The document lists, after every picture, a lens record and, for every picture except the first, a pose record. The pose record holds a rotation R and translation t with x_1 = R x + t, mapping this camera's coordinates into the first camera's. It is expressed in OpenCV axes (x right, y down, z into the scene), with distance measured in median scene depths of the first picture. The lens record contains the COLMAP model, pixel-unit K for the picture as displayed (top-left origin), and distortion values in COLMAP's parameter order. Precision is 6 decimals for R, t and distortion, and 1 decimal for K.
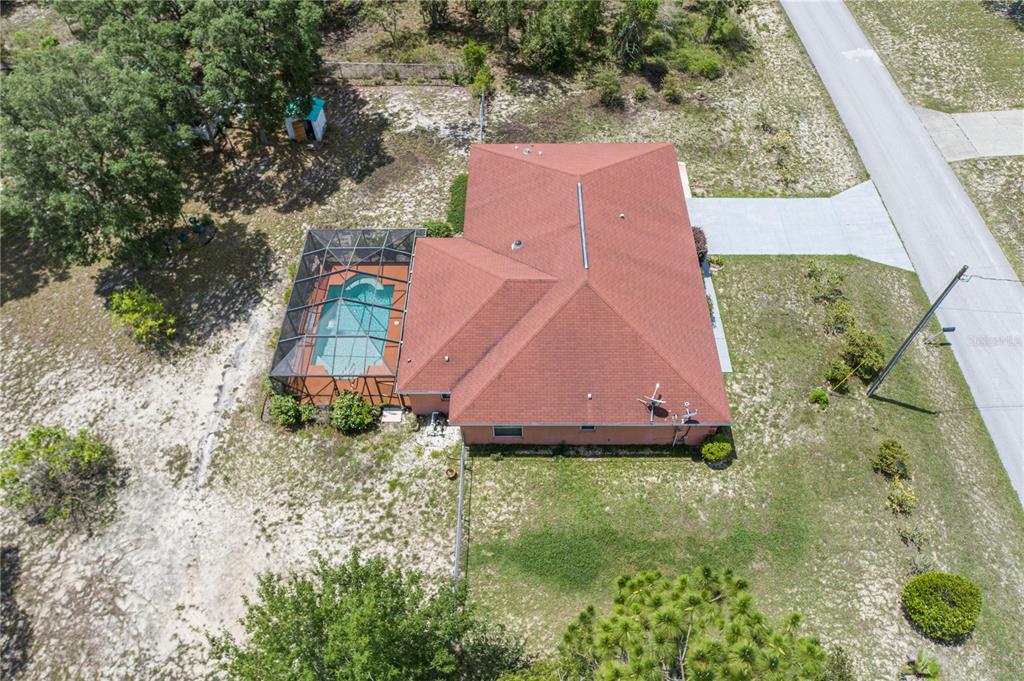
lens RADIAL K [[691.6, 0, 514.7], [0, 691.6, 343.5], [0, 0, 1]] dist [-0.000182, 0.009188]
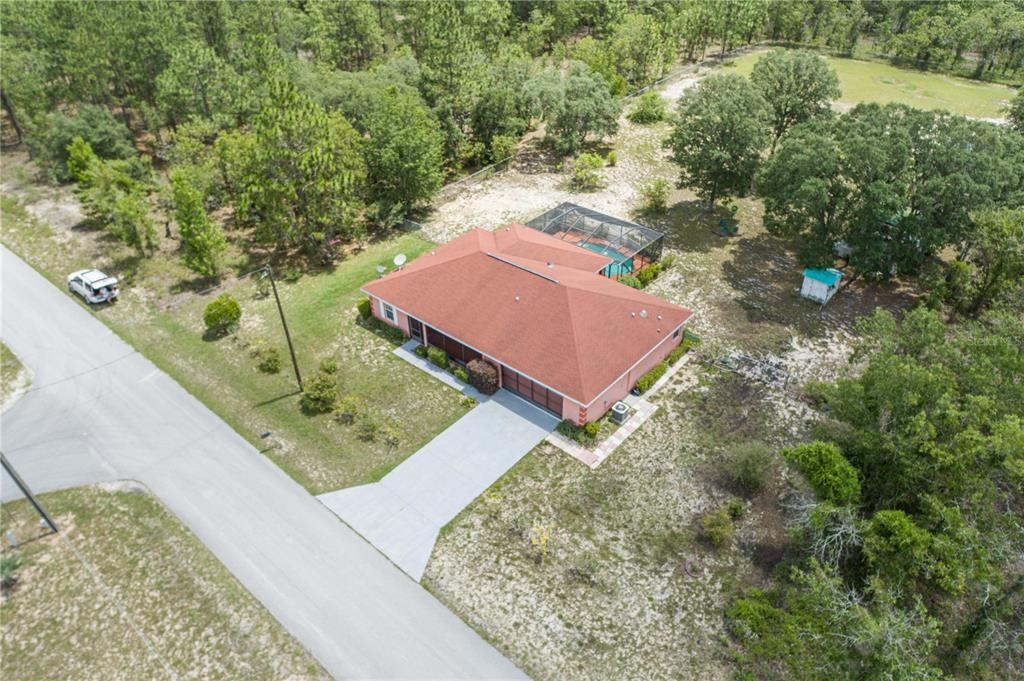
lens RADIAL K [[691.6, 0, 514.7], [0, 691.6, 343.5], [0, 0, 1]] dist [-0.000182, 0.009188]
pose [[-0.641846, 0.470951, -0.605177, 0.987770], [-0.593387, 0.194851, 0.780977, -1.183473], [0.485721, 0.860371, 0.154392, 0.903088]]
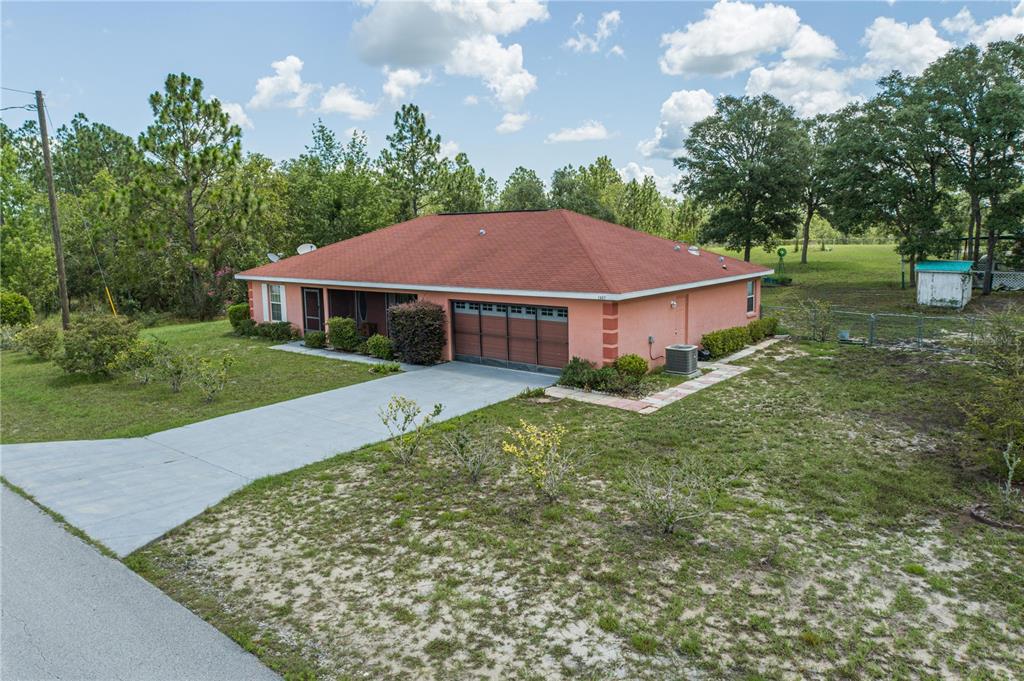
lens RADIAL K [[702.0, 0, 521.4], [0, 702.0, 338.8], [0, 0, 1]] dist [0.000373, 0.003475]
pose [[-0.616131, 0.149348, -0.773355, 0.760058], [-0.605766, 0.537701, 0.586452, -0.614513], [0.503419, 0.829803, -0.240824, 1.344850]]
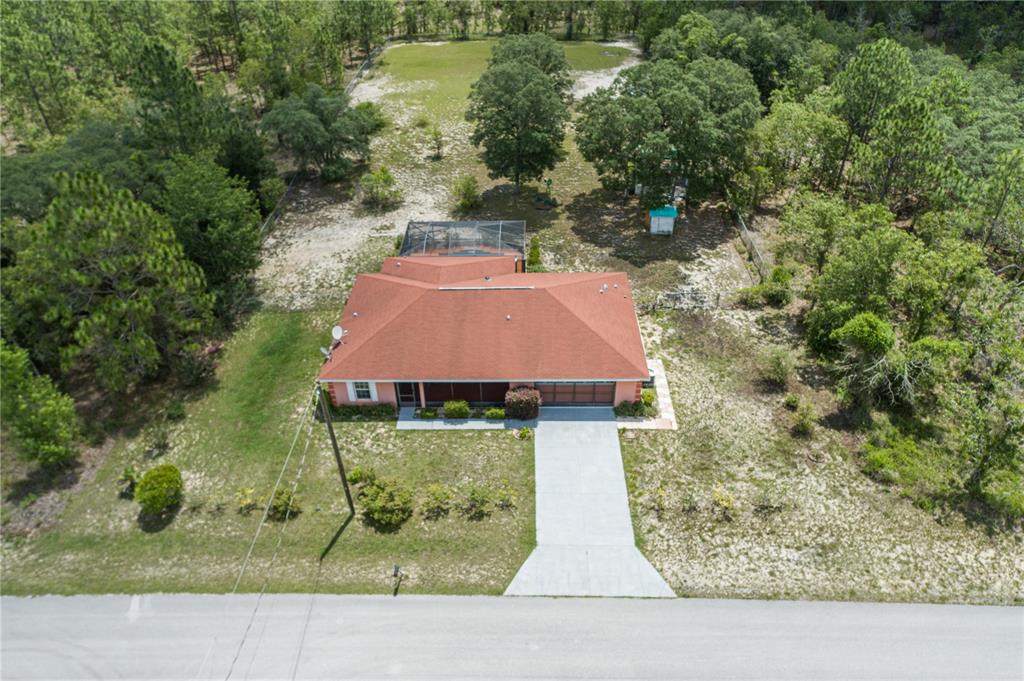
lens RADIAL K [[691.6, 0, 514.7], [0, 691.6, 343.5], [0, 0, 1]] dist [-0.000182, 0.009188]
pose [[-0.002473, 0.607107, -0.794616, 1.188626], [-0.782305, 0.493788, 0.379701, -0.653228], [0.622891, 0.622571, 0.473722, 0.474068]]
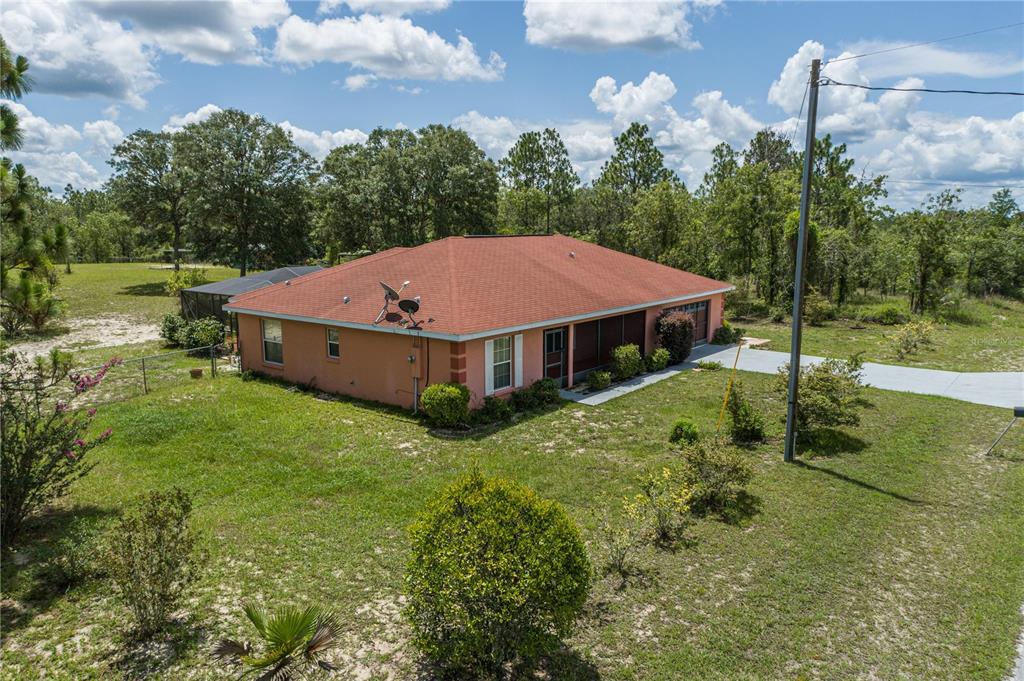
lens RADIAL K [[691.6, 0, 514.7], [0, 691.6, 343.5], [0, 0, 1]] dist [-0.000182, 0.009188]
pose [[0.786755, 0.110360, -0.607320, 0.639823], [-0.491516, 0.707188, -0.508229, 0.359742], [0.373401, 0.698359, 0.610628, 0.557351]]
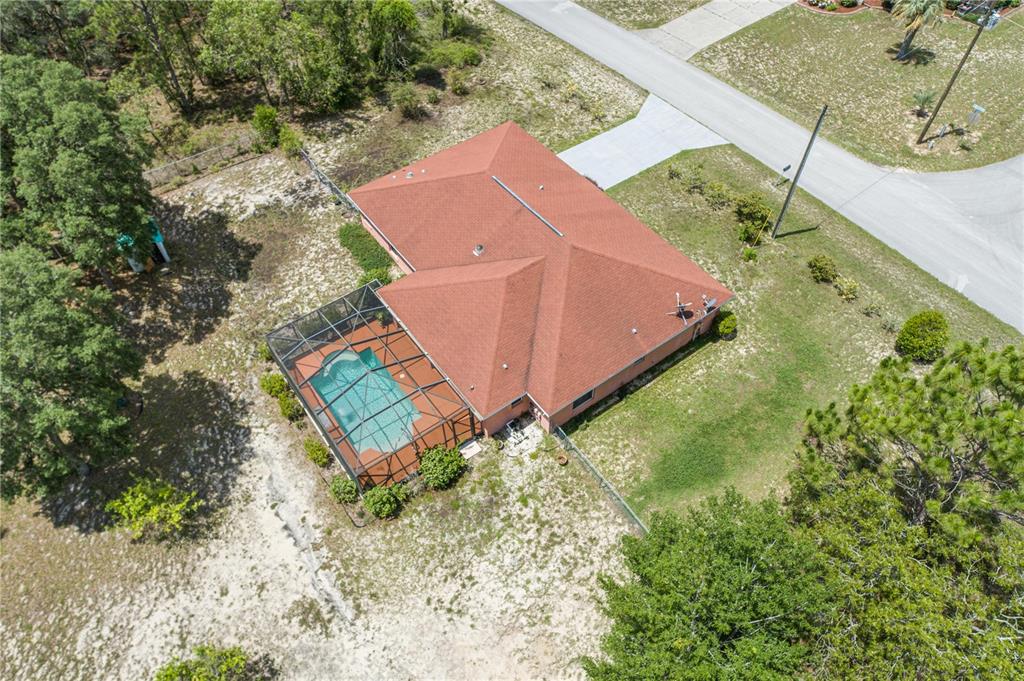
lens RADIAL K [[691.6, 0, 514.7], [0, 691.6, 343.5], [0, 0, 1]] dist [-0.000182, 0.009188]
pose [[0.800252, -0.467033, 0.376134, -0.420011], [0.477051, 0.875874, 0.072583, -0.070352], [-0.363345, 0.121351, 0.923718, 0.034335]]
